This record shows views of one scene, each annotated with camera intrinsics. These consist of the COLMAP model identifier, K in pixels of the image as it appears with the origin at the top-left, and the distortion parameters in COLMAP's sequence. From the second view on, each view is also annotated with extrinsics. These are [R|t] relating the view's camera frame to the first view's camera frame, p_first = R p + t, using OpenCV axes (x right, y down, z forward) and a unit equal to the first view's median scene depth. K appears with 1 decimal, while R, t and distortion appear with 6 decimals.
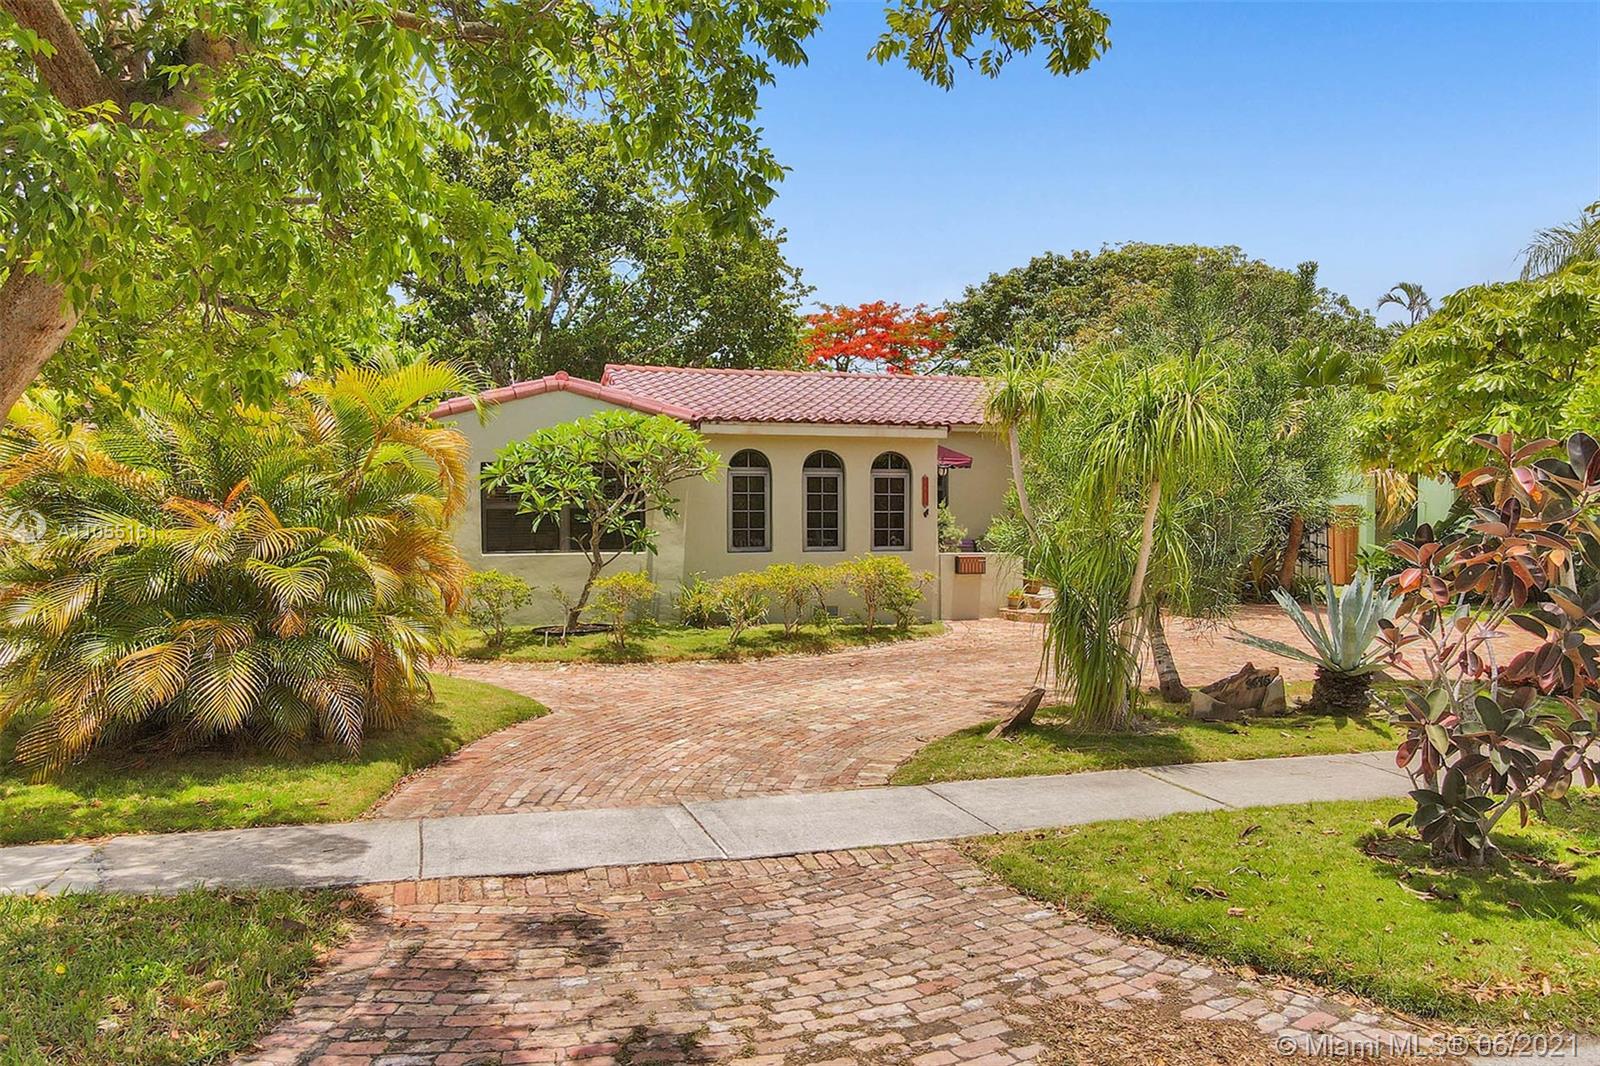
lens RADIAL K [[1123.4, 0, 804.9], [0, 1123.4, 522.1], [0, 0, 1]] dist [-0.009304, 0.030699]
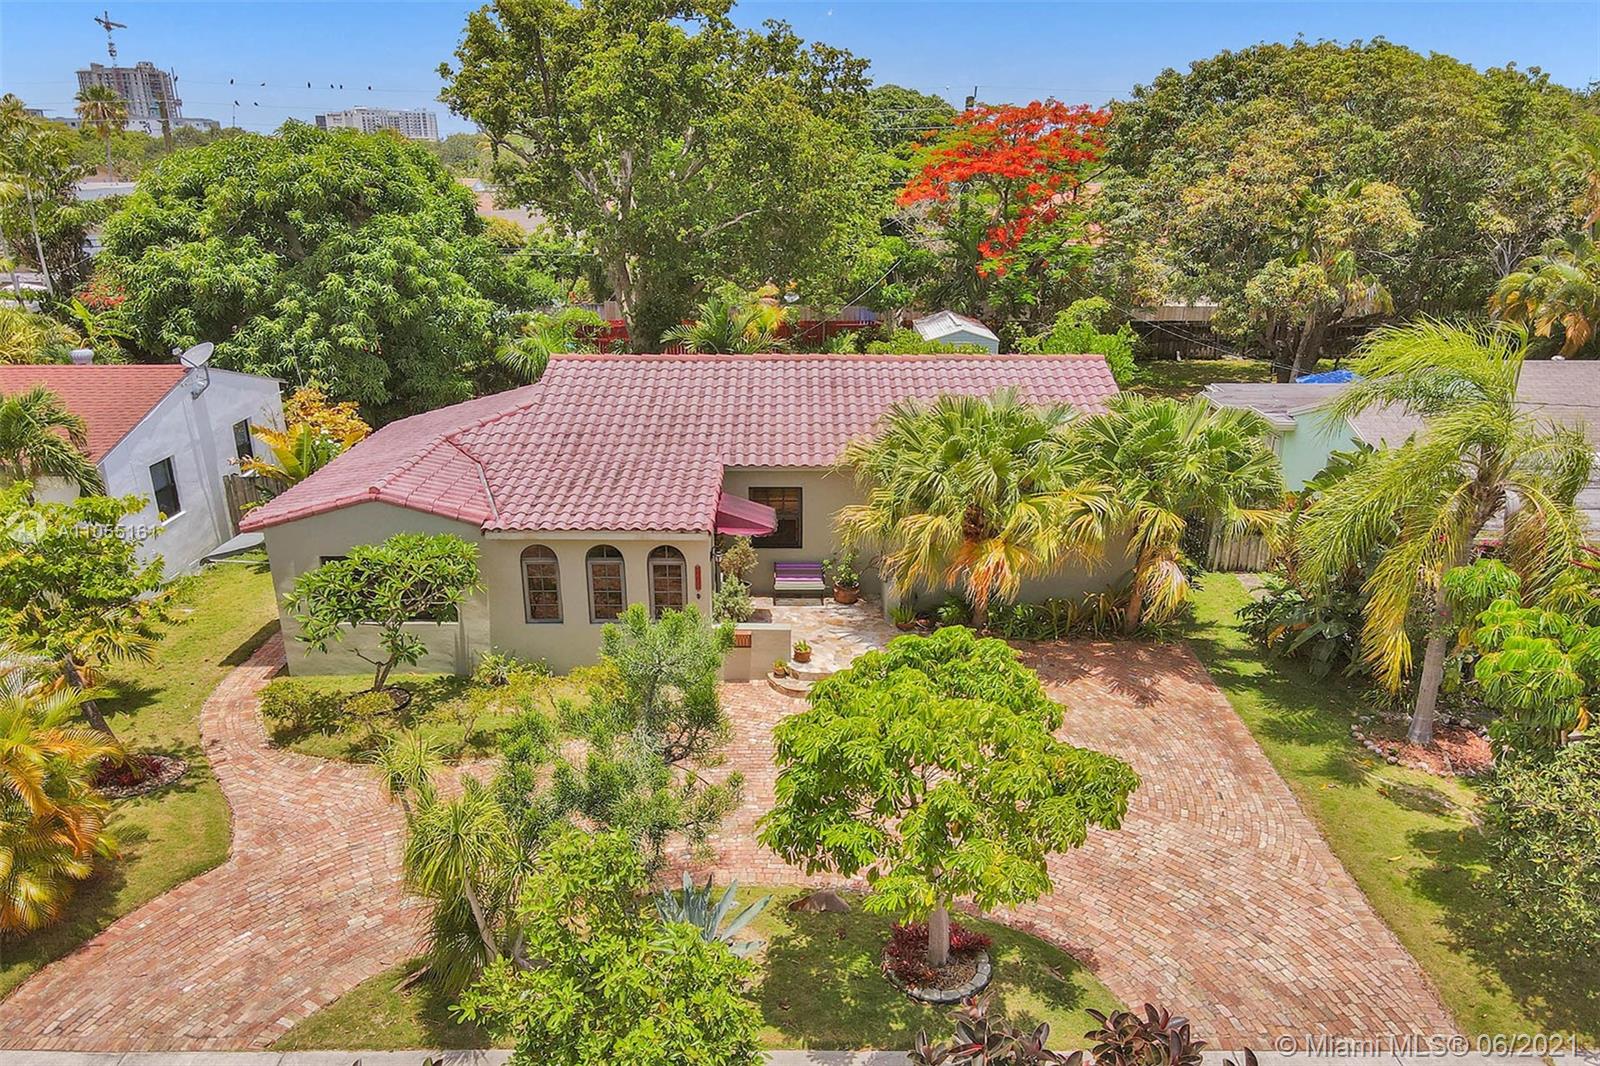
lens RADIAL K [[1123.4, 0, 804.9], [0, 1123.4, 522.1], [0, 0, 1]] dist [-0.009304, 0.030699]
pose [[0.966558, 0.077959, -0.244310, 1.829855], [-0.010698, 0.964102, 0.265317, -1.449627], [0.256223, -0.253830, 0.932695, -0.089164]]
